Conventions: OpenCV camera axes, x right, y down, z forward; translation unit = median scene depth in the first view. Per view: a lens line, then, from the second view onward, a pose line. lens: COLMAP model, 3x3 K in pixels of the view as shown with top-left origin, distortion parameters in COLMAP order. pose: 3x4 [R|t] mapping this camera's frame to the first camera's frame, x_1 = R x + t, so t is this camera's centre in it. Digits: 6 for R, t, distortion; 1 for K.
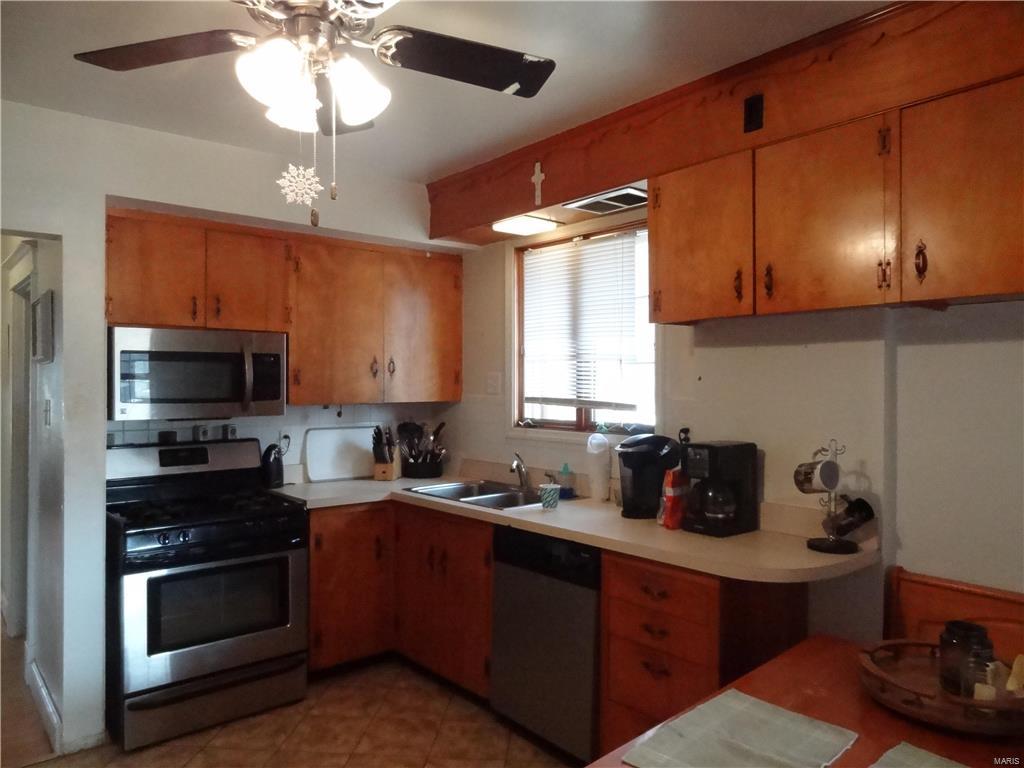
lens RADIAL K [[712.4, 0, 512.4], [0, 712.4, 384.8], [0, 0, 1]] dist [0.001585, -0.001339]
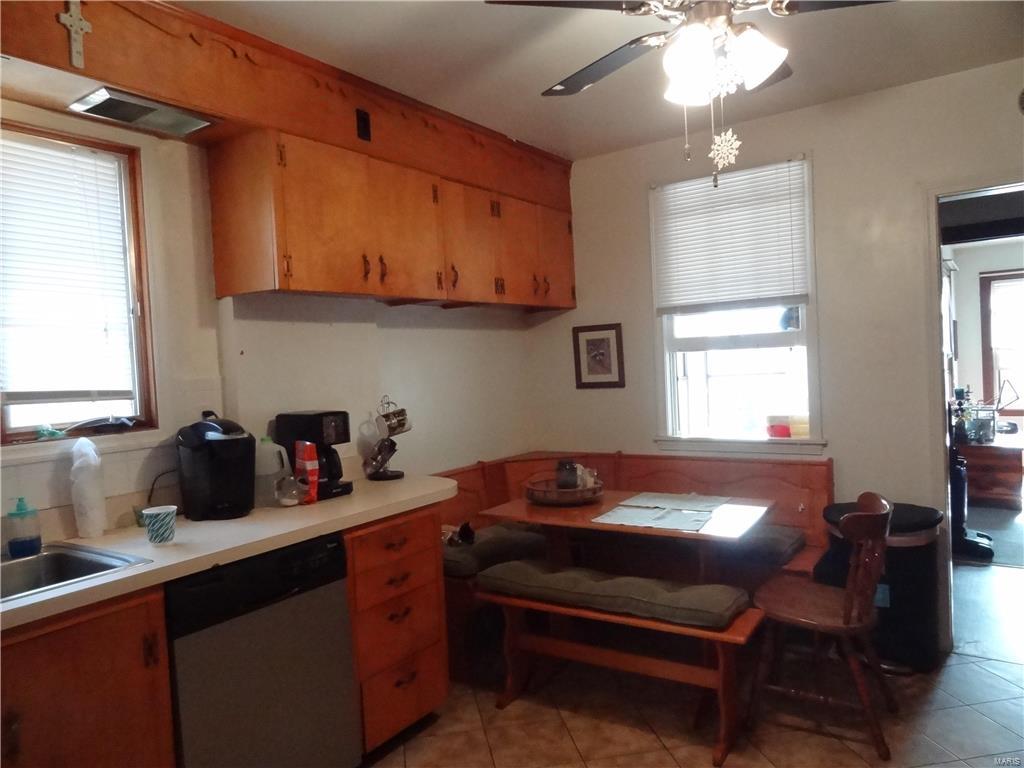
lens RADIAL K [[712.4, 0, 512.3], [0, 712.4, 384.4], [0, 0, 1]] dist [0.001585, -0.001339]
pose [[-0.255195, -0.019812, 0.966687, -0.838387], [0.044502, 0.998490, 0.032212, 0.021127], [-0.965865, 0.051240, -0.253928, 1.033648]]
